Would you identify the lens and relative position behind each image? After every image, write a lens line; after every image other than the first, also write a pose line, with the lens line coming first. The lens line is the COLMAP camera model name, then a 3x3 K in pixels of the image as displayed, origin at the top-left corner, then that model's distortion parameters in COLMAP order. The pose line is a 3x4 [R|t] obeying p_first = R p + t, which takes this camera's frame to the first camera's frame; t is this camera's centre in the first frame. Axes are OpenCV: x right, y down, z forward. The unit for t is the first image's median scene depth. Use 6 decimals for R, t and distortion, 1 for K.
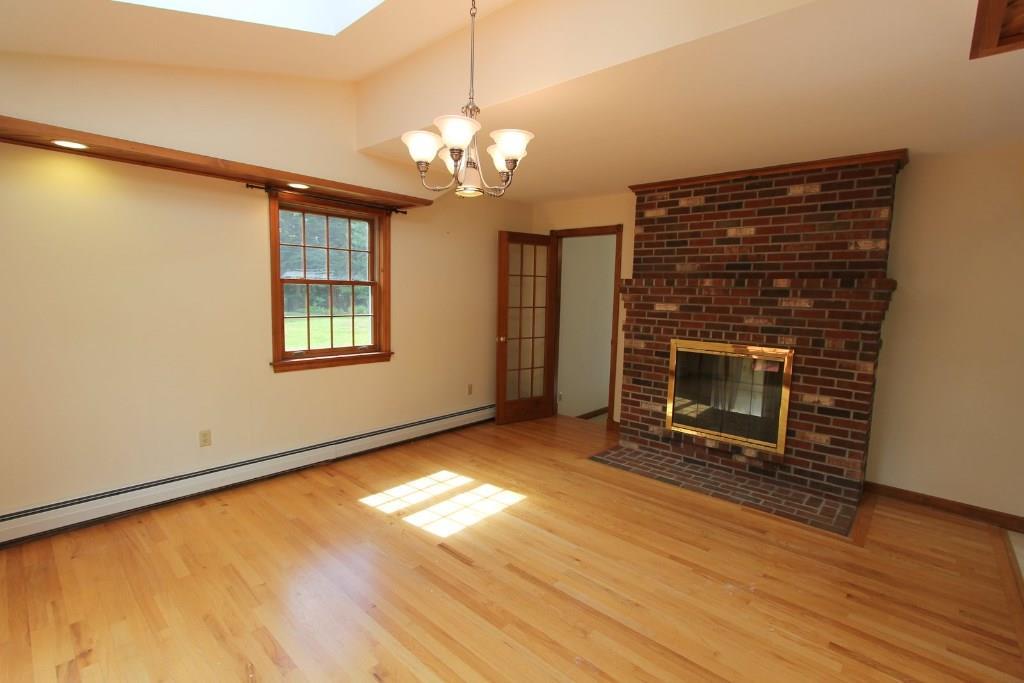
lens RADIAL K [[476.8, 0, 510.7], [0, 476.8, 340.1], [0, 0, 1]] dist [-0.029370, 0.000191]
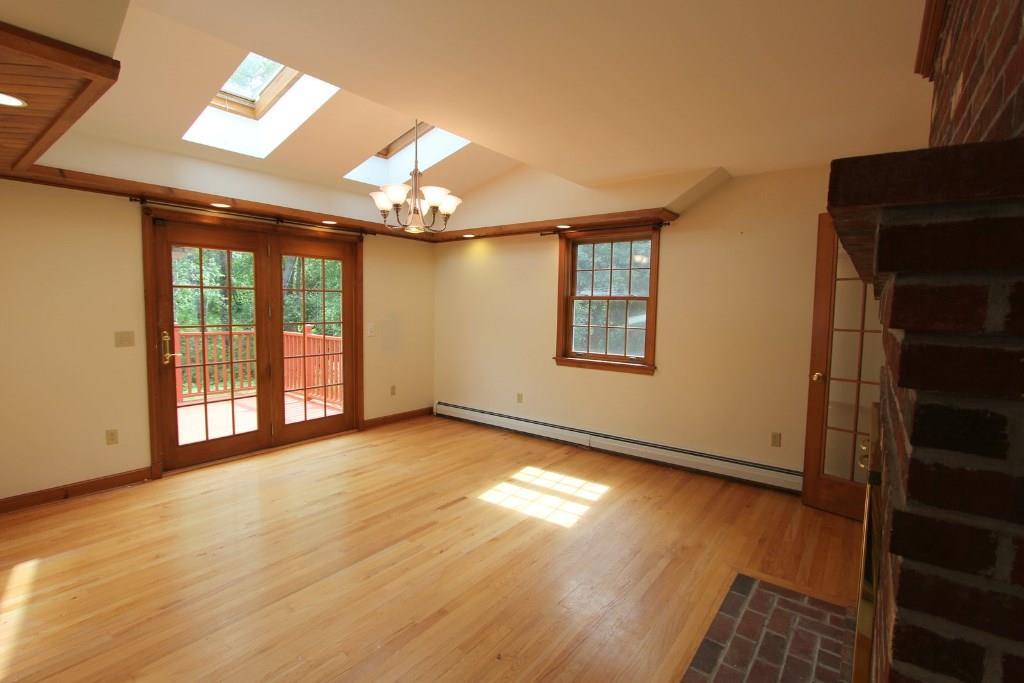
lens RADIAL K [[476.8, 0, 510.7], [0, 476.8, 340.1], [0, 0, 1]] dist [-0.029370, 0.000191]
pose [[0.056801, 0.041264, -0.997532, 0.833495], [-0.117646, 0.992461, 0.034356, -0.032868], [0.991430, 0.115404, 0.061227, 0.743854]]
